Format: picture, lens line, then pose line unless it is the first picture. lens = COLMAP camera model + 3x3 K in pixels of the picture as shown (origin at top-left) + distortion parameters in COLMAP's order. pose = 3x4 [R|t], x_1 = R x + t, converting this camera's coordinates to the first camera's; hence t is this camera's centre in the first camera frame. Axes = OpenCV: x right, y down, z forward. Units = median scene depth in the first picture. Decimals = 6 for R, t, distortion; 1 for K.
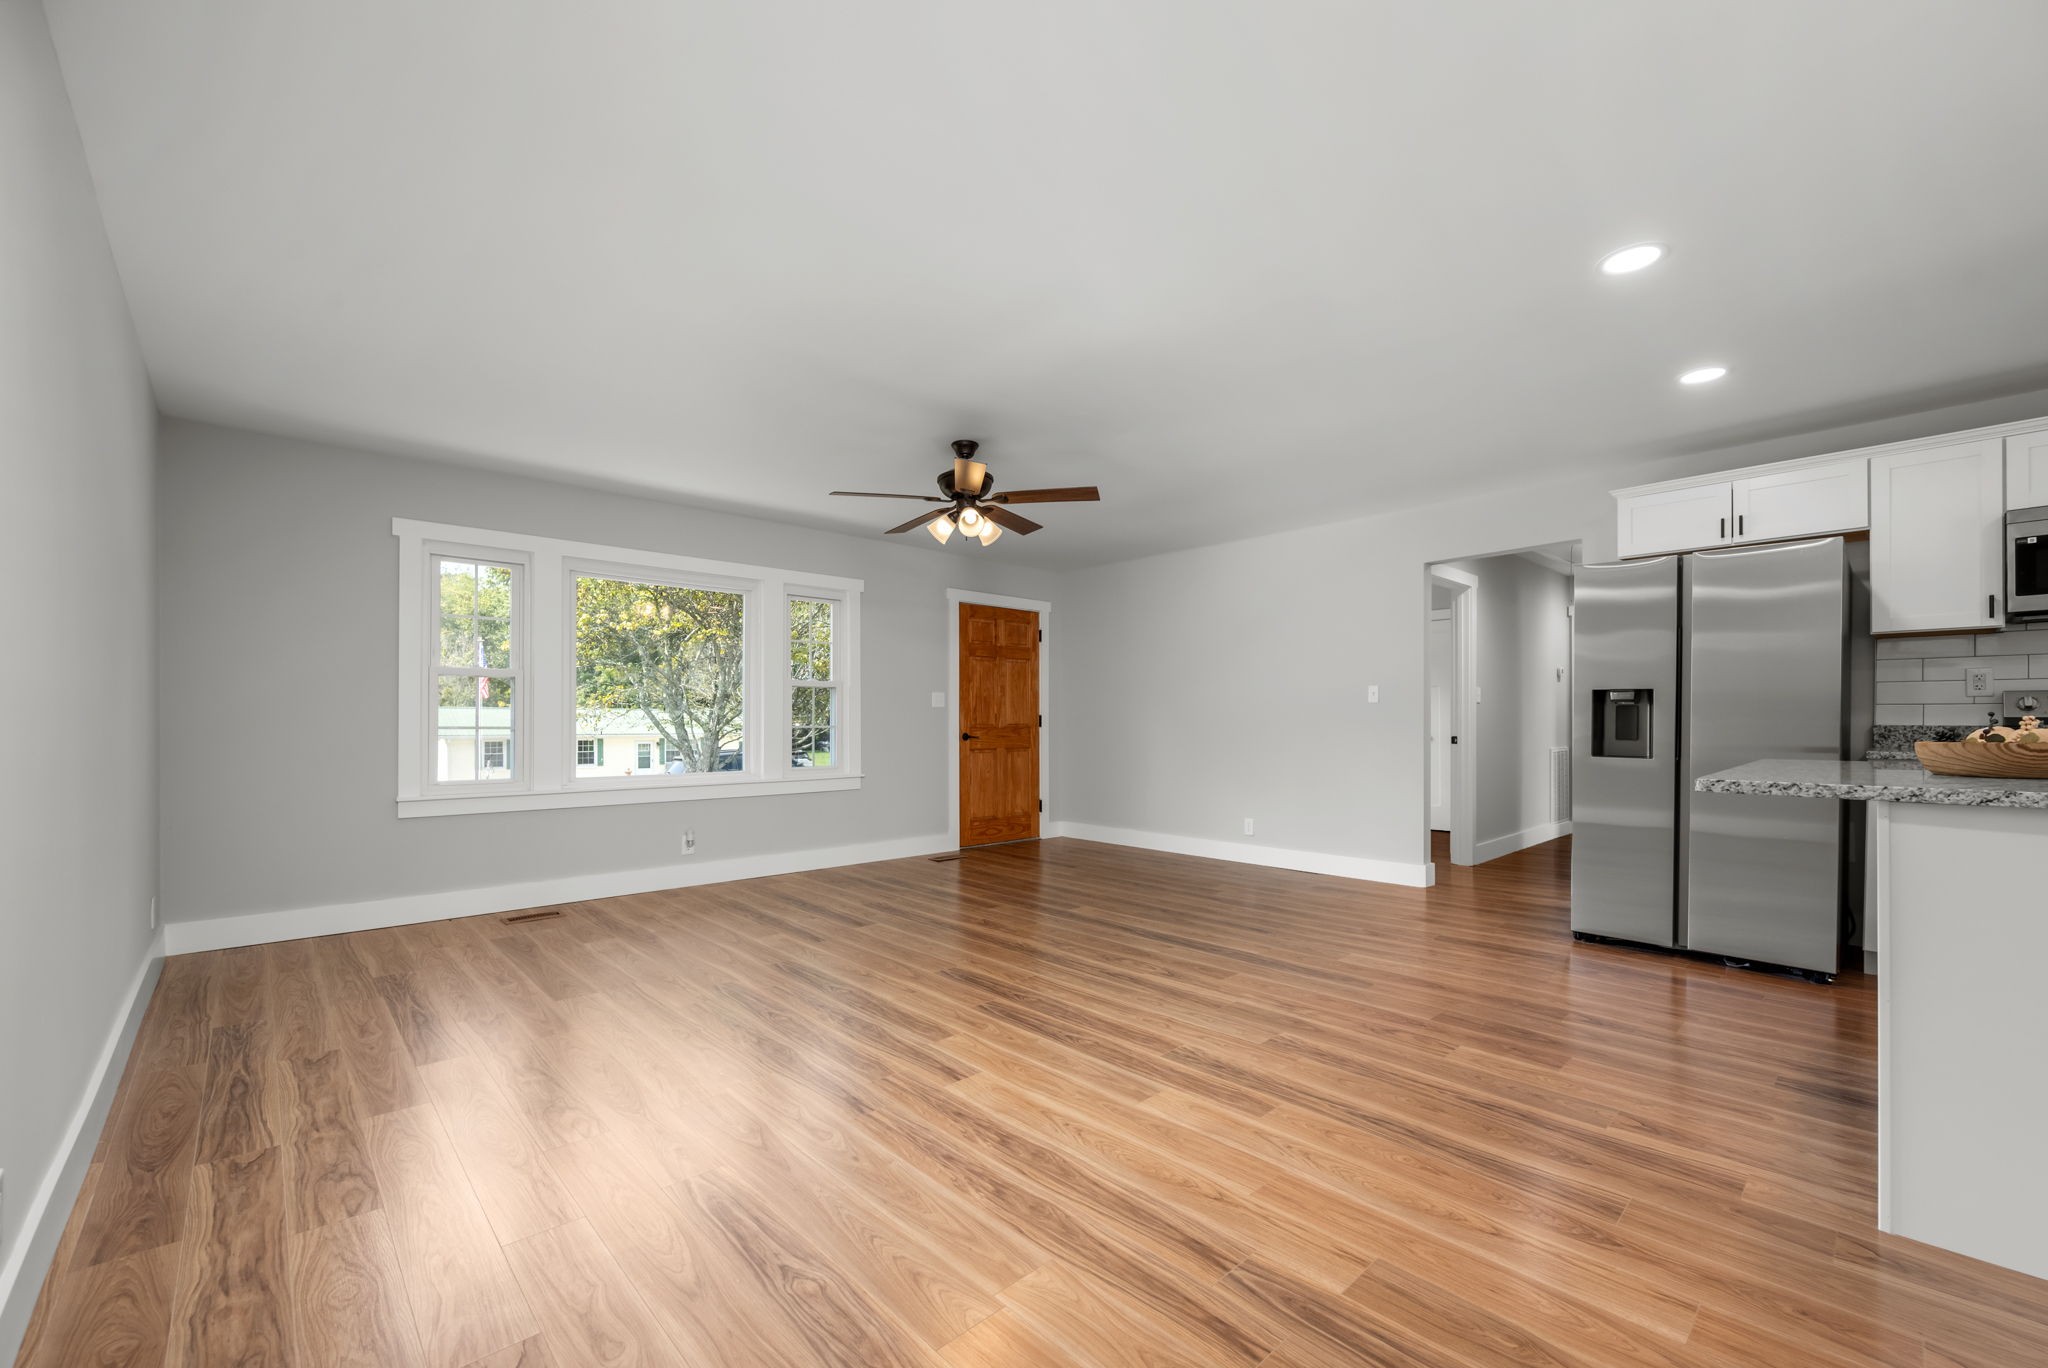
lens RADIAL K [[819.7, 0, 1030.1], [0, 819.7, 728.3], [0, 0, 1]] dist [0.001096, -0.000158]
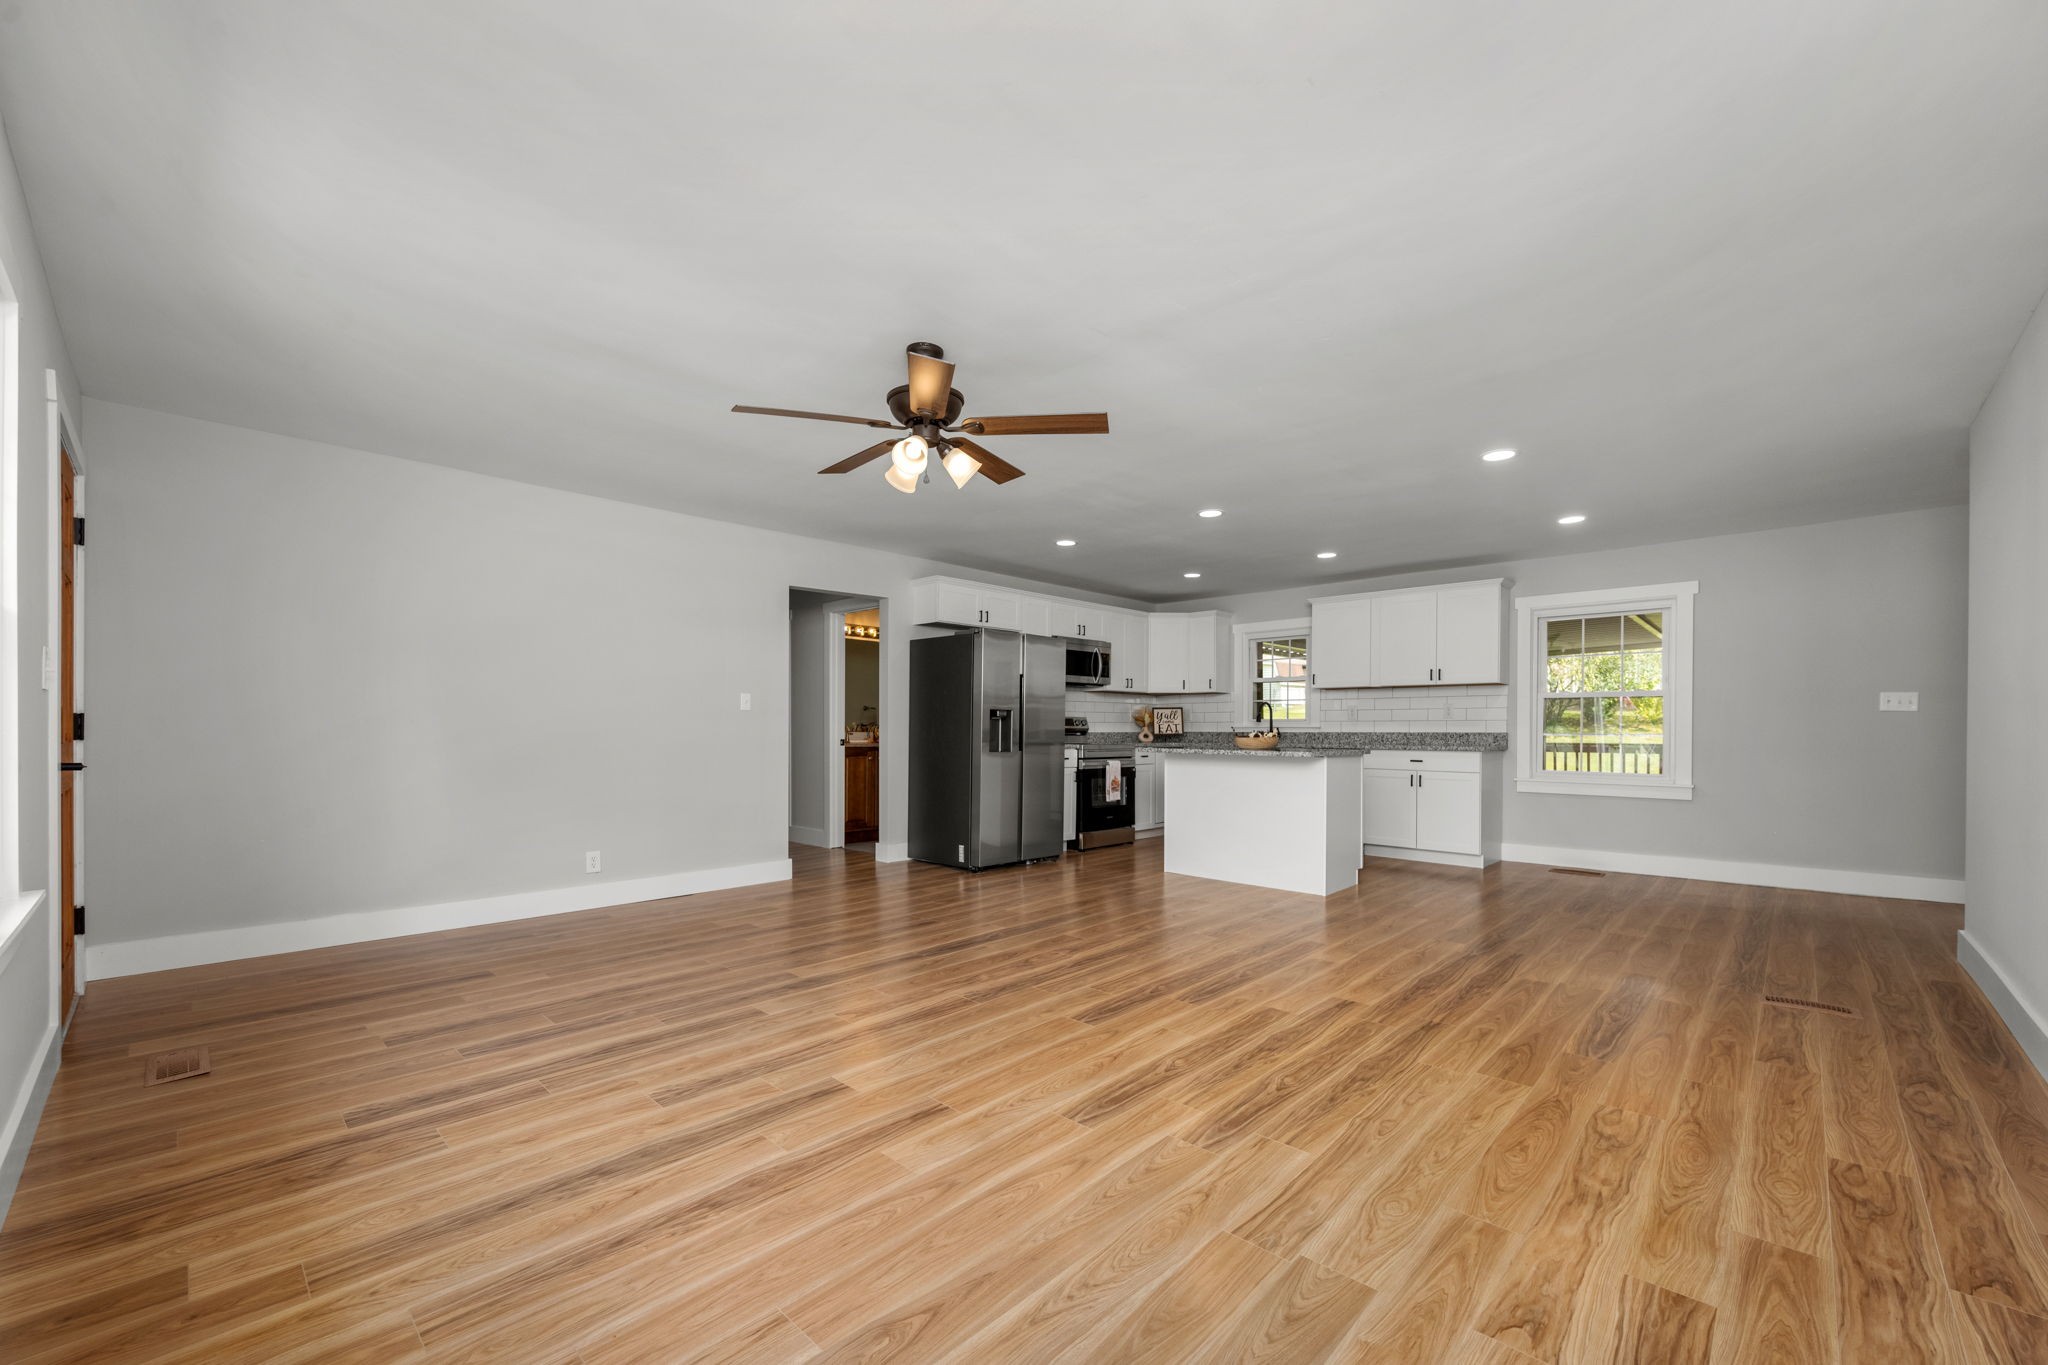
lens RADIAL K [[819.7, 0, 1026.4], [0, 819.7, 731.9], [0, 0, 1]] dist [0.001096, -0.000158]
pose [[-0.057371, 0.000018, 0.998353, -1.031860], [0.004474, 0.999990, 0.000239, -0.005131], [-0.998343, 0.004481, -0.057370, 1.204161]]
